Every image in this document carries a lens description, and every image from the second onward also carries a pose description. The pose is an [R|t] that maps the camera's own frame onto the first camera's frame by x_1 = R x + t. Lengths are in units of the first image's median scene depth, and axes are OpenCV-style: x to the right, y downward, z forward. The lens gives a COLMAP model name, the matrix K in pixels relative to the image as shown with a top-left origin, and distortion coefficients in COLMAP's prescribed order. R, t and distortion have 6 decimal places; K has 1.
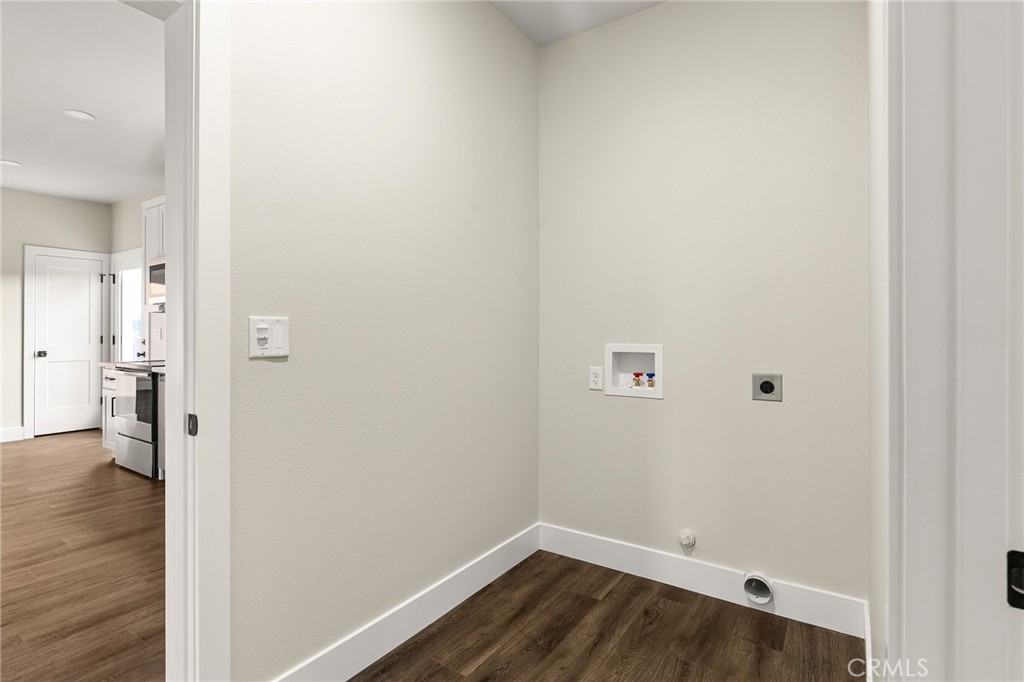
lens RADIAL K [[509.7, 0, 506.8], [0, 509.7, 326.1], [0, 0, 1]] dist [-0.005862, 0.002587]
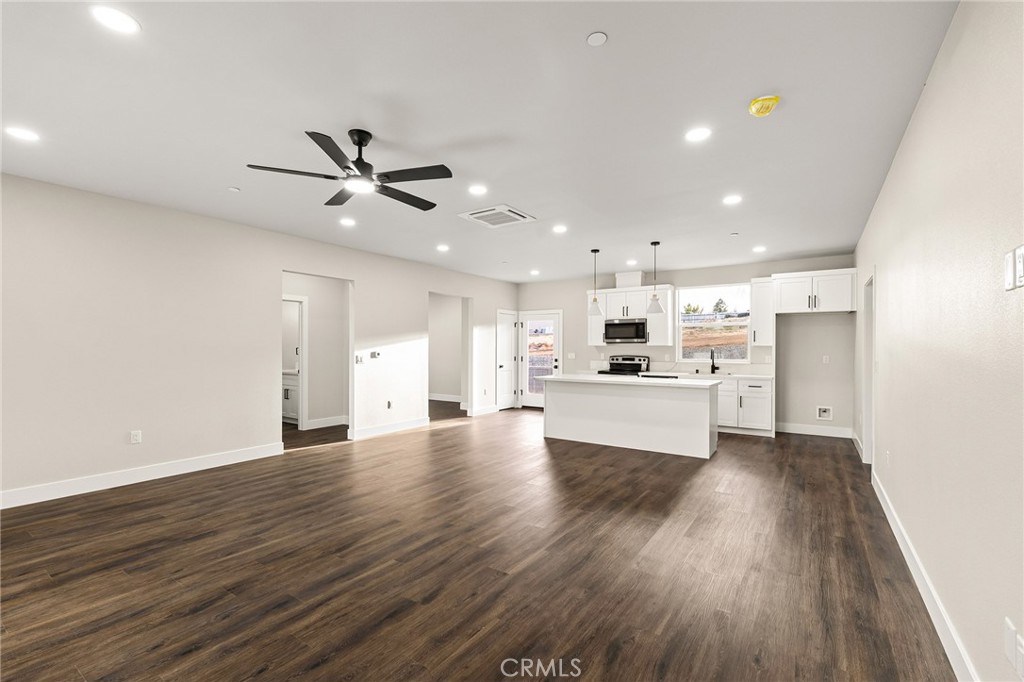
lens RADIAL K [[454.3, 0, 513.5], [0, 454.3, 347.4], [0, 0, 1]] dist [-0.013305, -0.000534]
pose [[0.999972, 0.005450, 0.005077, -0.815437], [-0.005501, 0.999936, 0.009923, -0.029667], [-0.005022, -0.009951, 0.999938, -0.616557]]
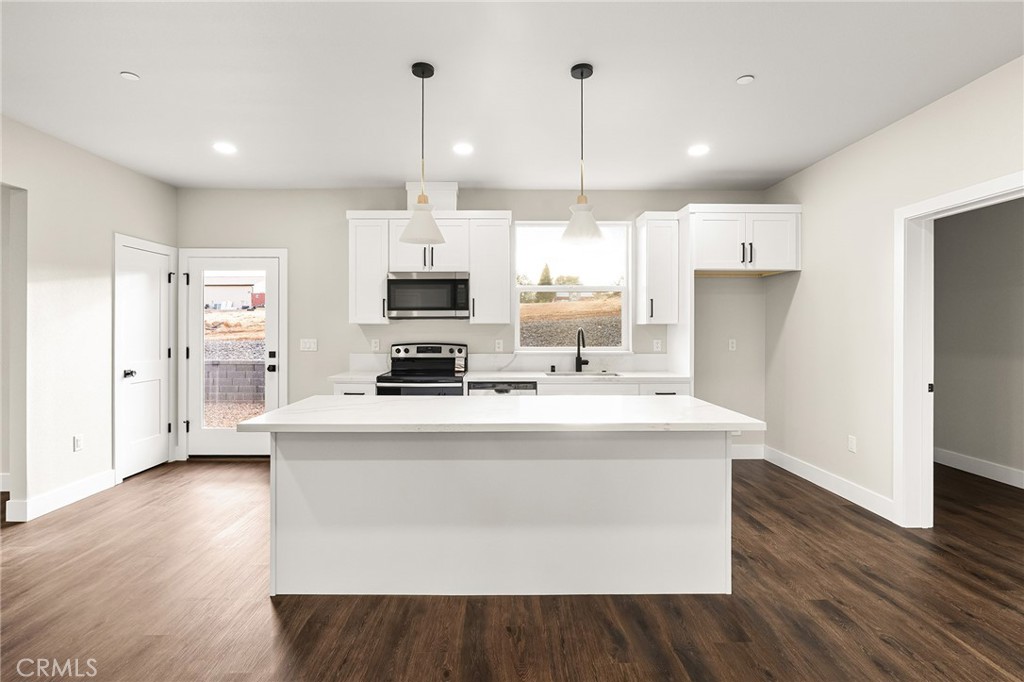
lens RADIAL K [[482.0, 0, 508.8], [0, 482.0, 329.1], [0, 0, 1]] dist [-0.007246, 0.002999]
pose [[0.817373, 0.001229, 0.576107, -0.801035], [-0.007857, 0.999929, 0.009014, -0.023000], [-0.576055, -0.011894, 0.817324, 0.056116]]
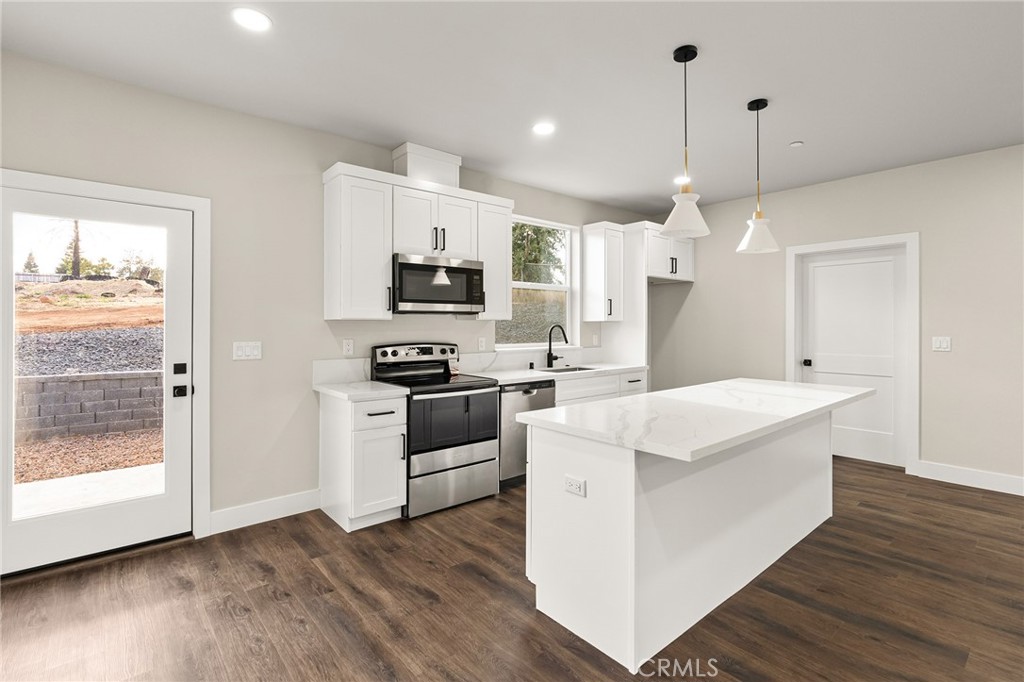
lens RADIAL K [[482.0, 0, 516.5], [0, 482.0, 323.1], [0, 0, 1]] dist [-0.007246, 0.002999]
pose [[0.247769, 0.005285, 0.968805, -1.044404], [-0.010370, 0.999942, -0.002802, -0.018207], [-0.968764, -0.009352, 0.247810, 0.484129]]
